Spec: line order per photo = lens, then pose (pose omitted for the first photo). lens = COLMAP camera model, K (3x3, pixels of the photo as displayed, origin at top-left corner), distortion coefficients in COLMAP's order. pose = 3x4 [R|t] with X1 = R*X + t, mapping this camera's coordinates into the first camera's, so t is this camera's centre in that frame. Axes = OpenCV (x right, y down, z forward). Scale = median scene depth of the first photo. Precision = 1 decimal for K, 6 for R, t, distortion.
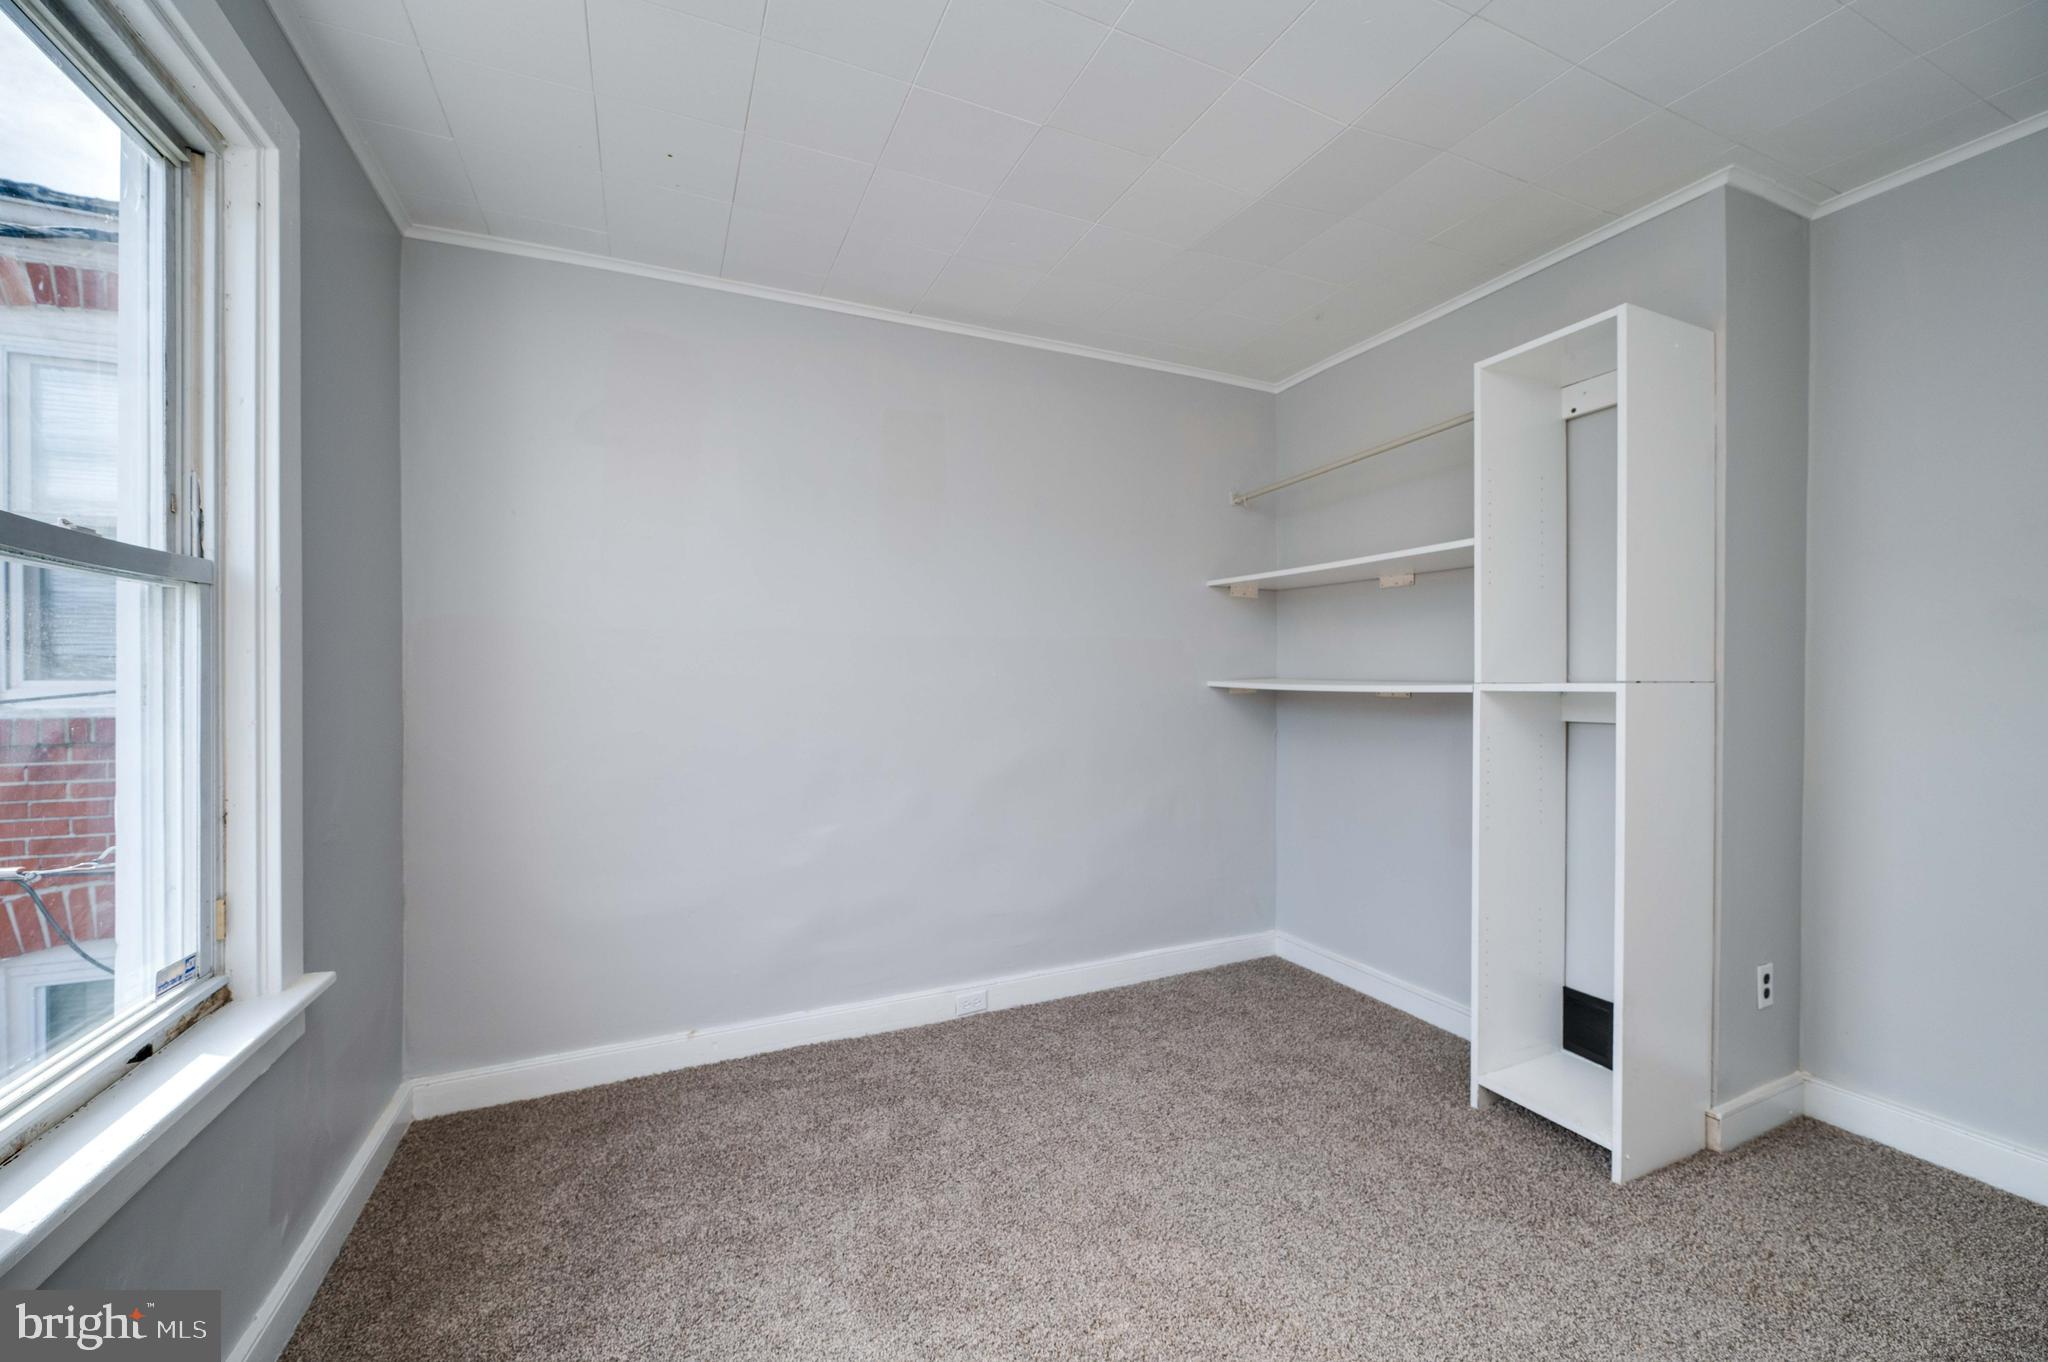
lens RADIAL K [[824.2, 0, 1044.9], [0, 824.2, 679.0], [0, 0, 1]] dist [0.000908, -0.000484]
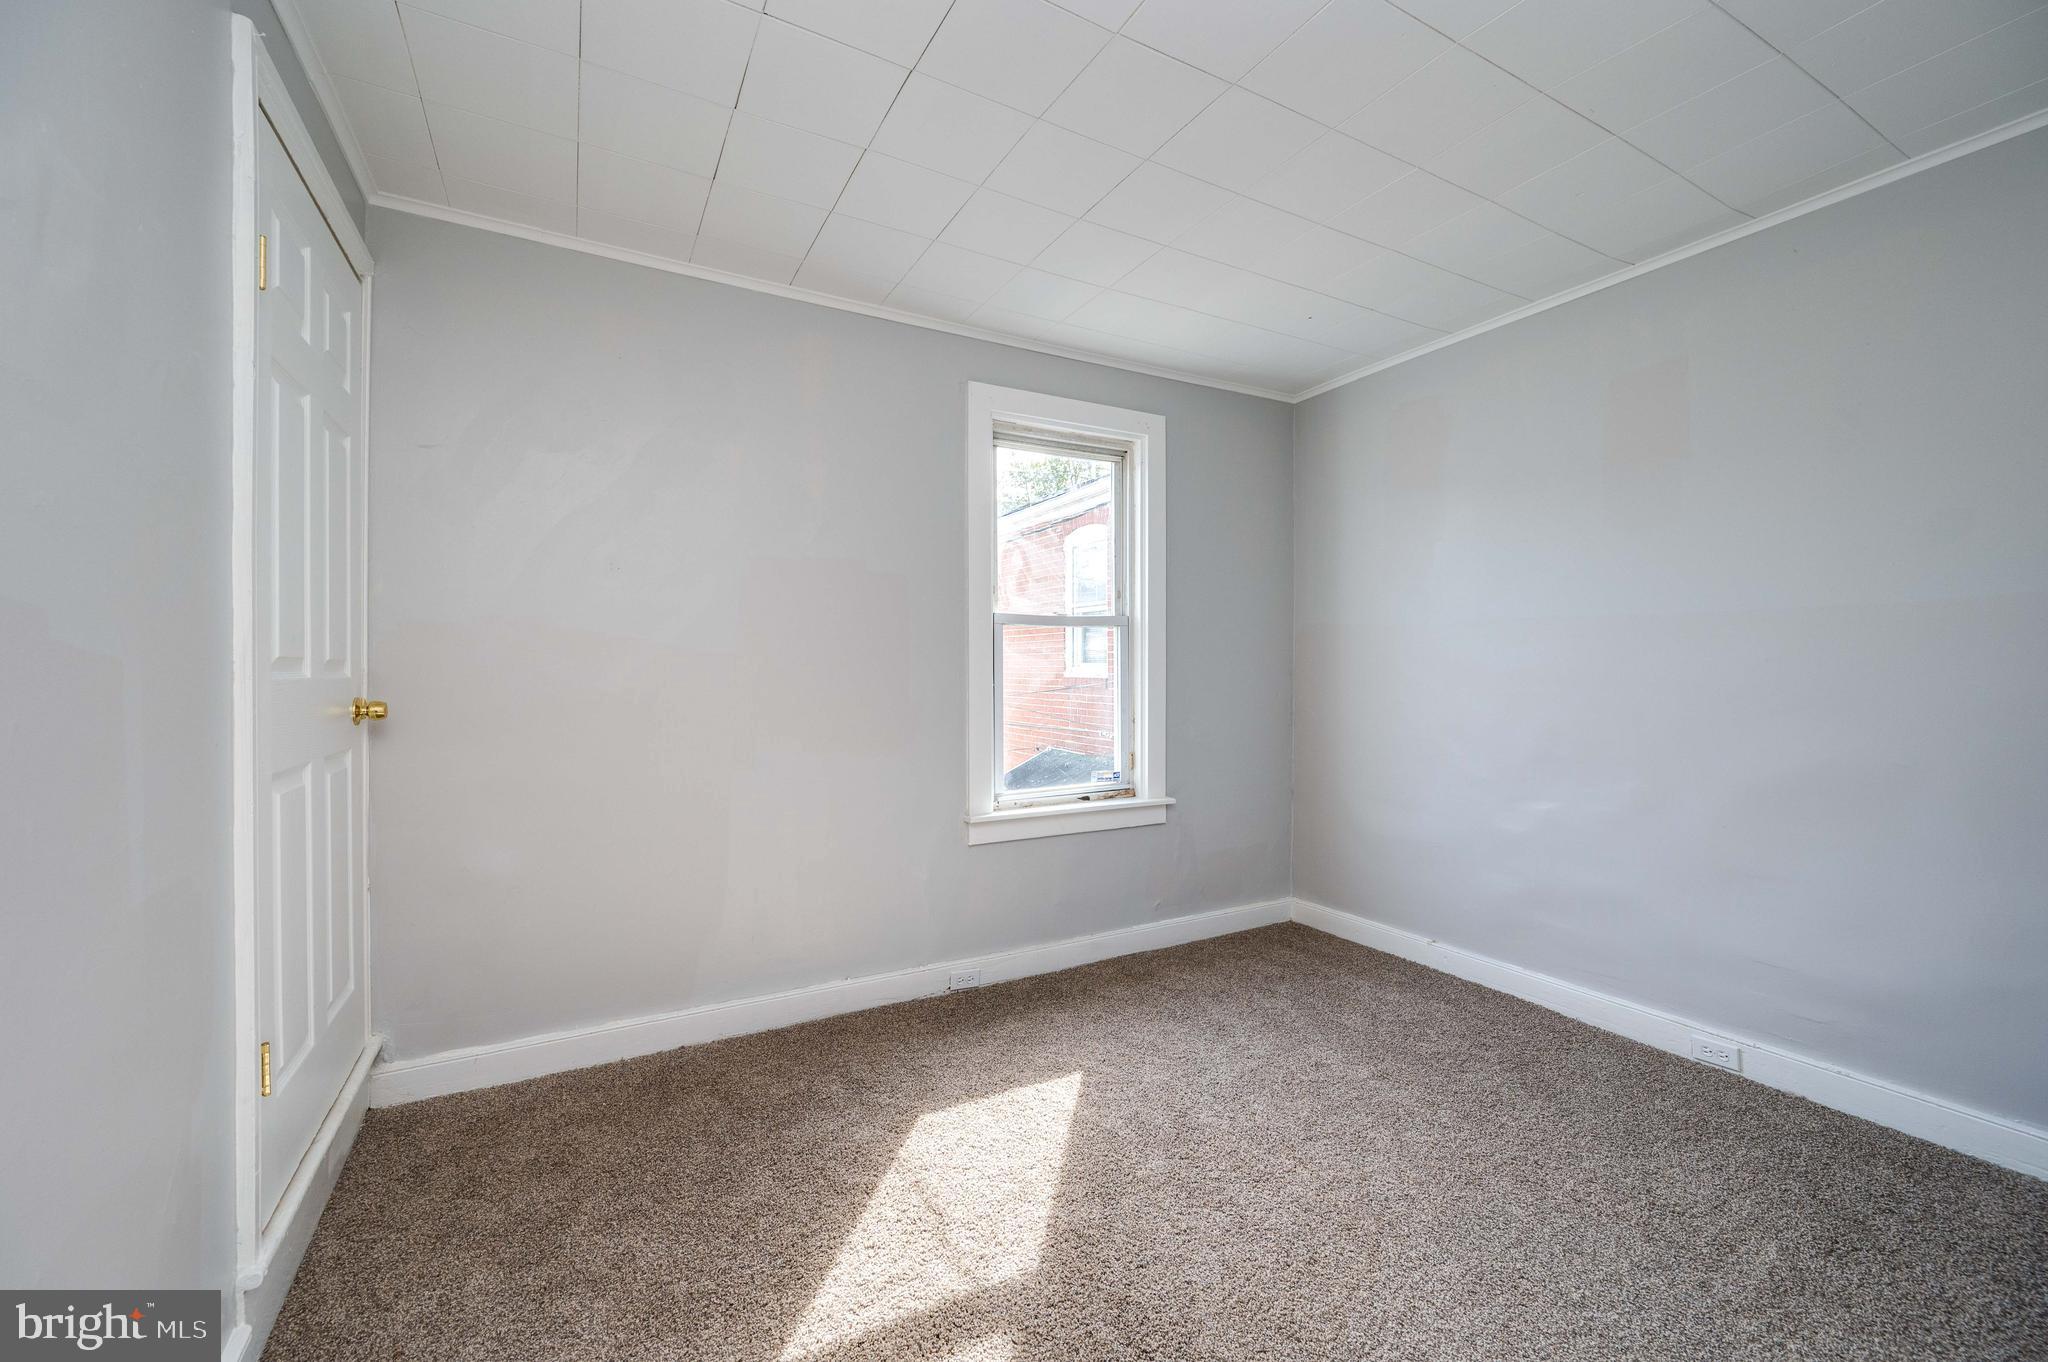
lens RADIAL K [[824.2, 0, 1044.9], [0, 824.2, 679.0], [0, 0, 1]] dist [0.000908, -0.000484]
pose [[0.071879, 0.011106, -0.997352, 0.877758], [0.002007, 0.999934, 0.011280, 0.011343], [0.997411, -0.002813, 0.071852, 0.351822]]
